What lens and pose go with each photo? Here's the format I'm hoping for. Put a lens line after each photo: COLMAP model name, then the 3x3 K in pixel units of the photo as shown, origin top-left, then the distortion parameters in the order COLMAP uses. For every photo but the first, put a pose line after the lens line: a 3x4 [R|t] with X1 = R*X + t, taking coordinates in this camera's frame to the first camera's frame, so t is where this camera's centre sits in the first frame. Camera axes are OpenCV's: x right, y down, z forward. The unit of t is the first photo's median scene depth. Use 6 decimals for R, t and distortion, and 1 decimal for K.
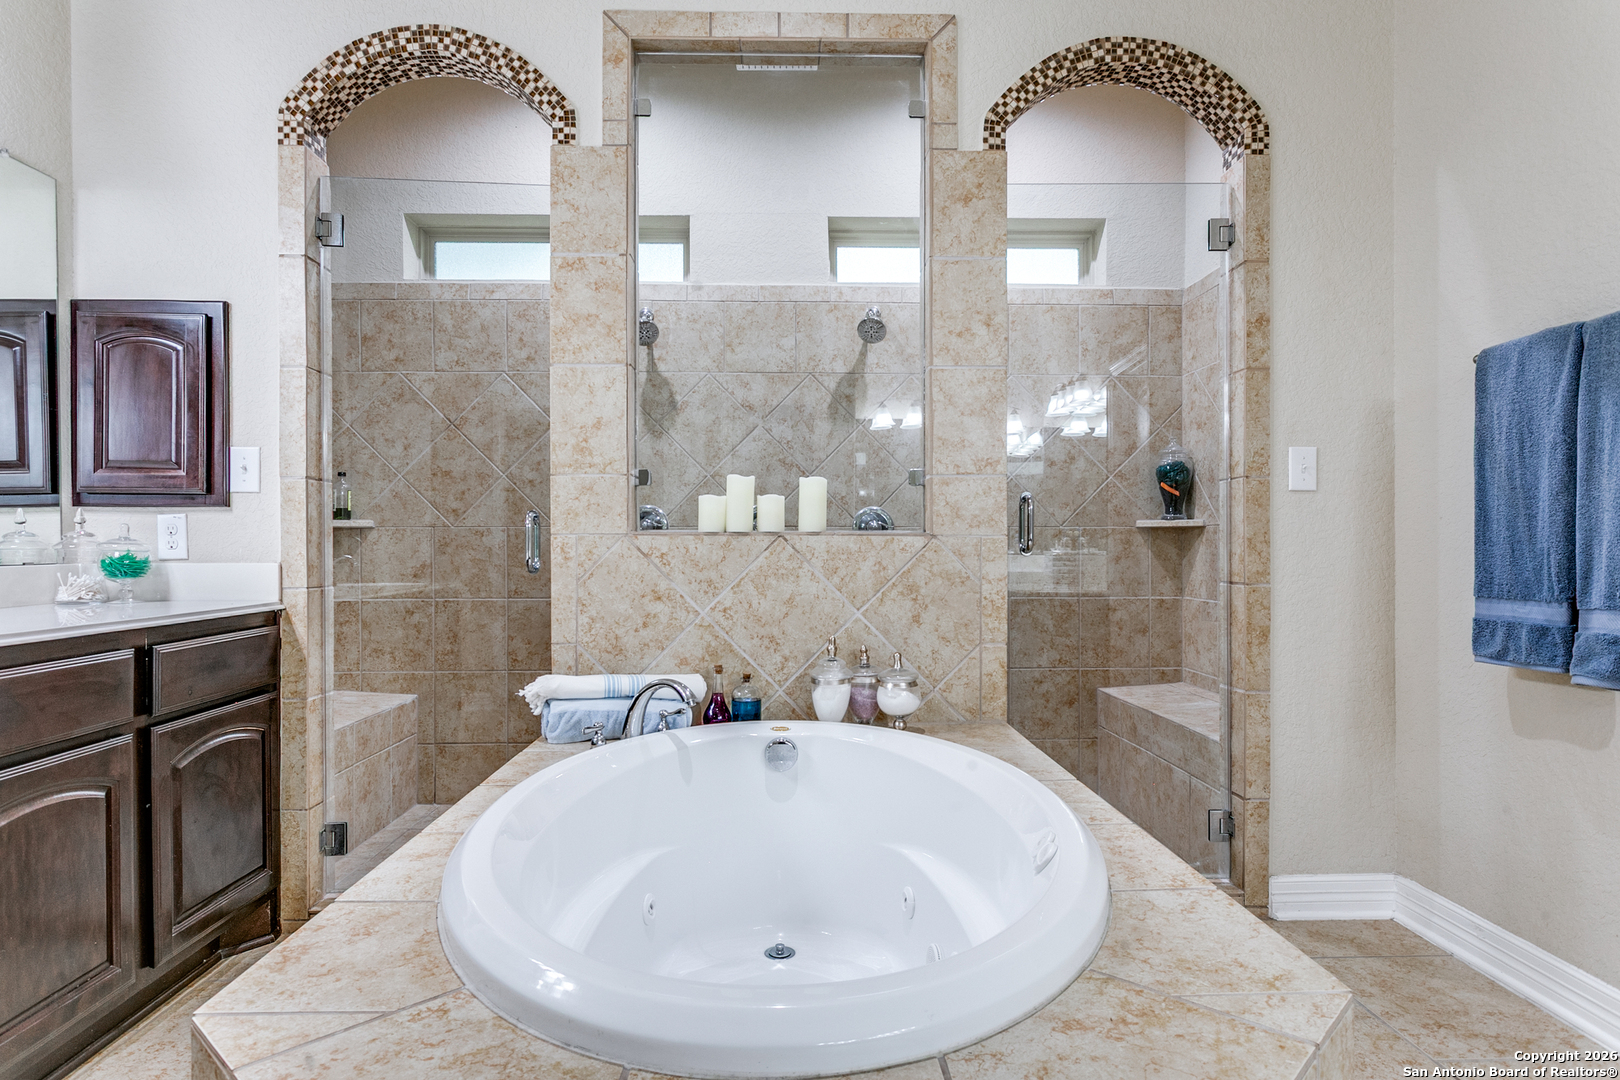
lens RADIAL K [[907.1, 0, 805.2], [0, 907.1, 543.9], [0, 0, 1]] dist [0.001840, 0.004256]
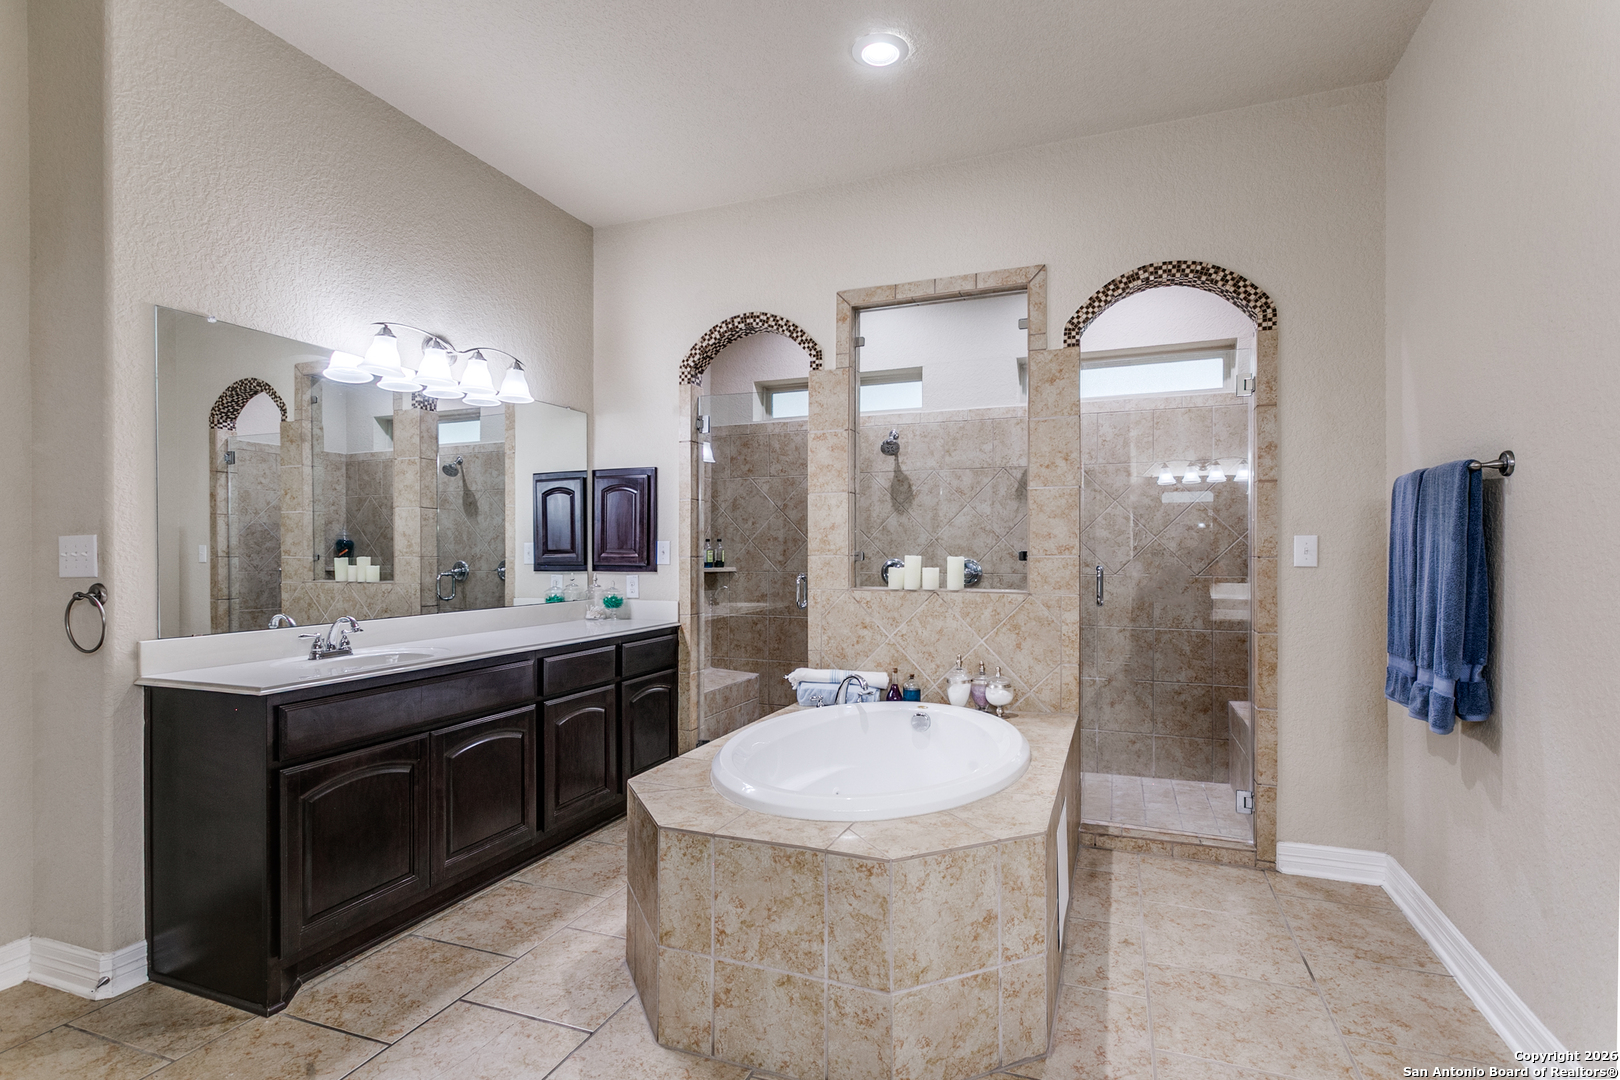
lens RADIAL K [[789.0, 0, 808.3], [0, 789.0, 534.9], [0, 0, 1]] dist [0.008777, 0.001972]
pose [[0.918771, -0.008055, -0.394709, 0.331458], [0.000057, 0.999795, -0.020270, -0.084453], [0.394791, 0.018601, 0.918583, -0.426798]]
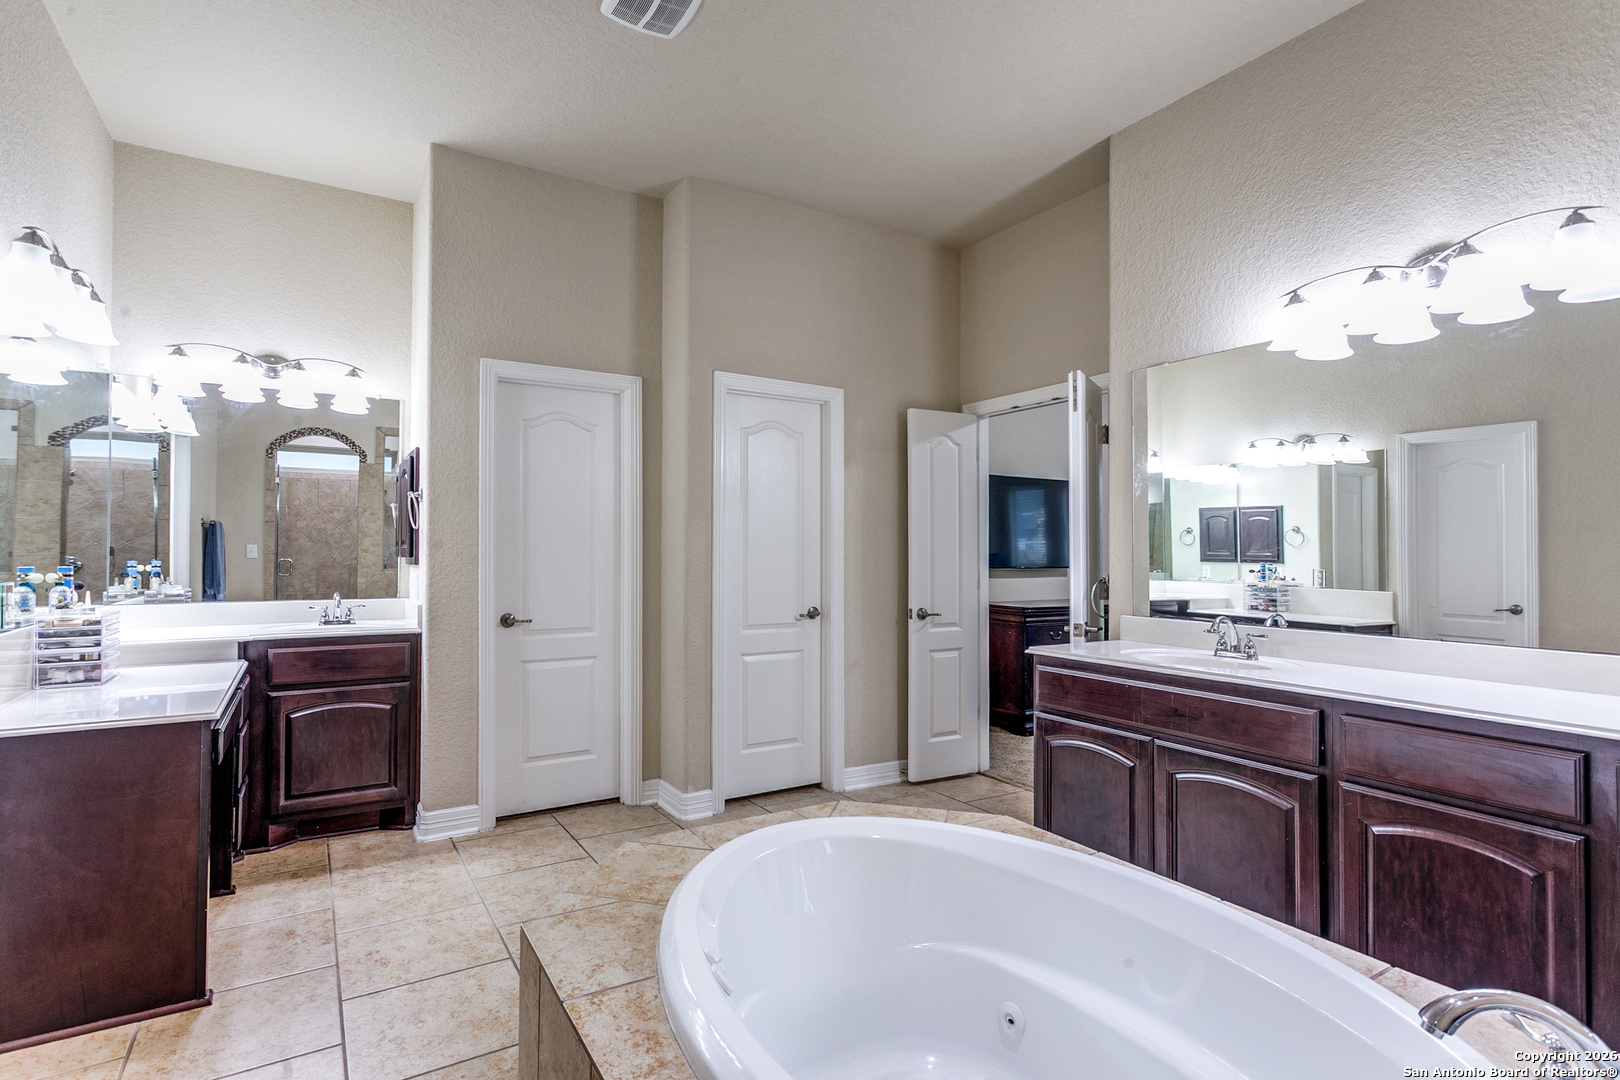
lens RADIAL K [[797.1, 0, 802.1], [0, 797.1, 538.6], [0, 0, 1]] dist [0.013084, -0.006008]
pose [[-0.871439, -0.009096, -0.490419, 0.348951], [0.003094, 0.999706, -0.024039, -0.078817], [0.490493, -0.022466, -0.871155, 1.020021]]
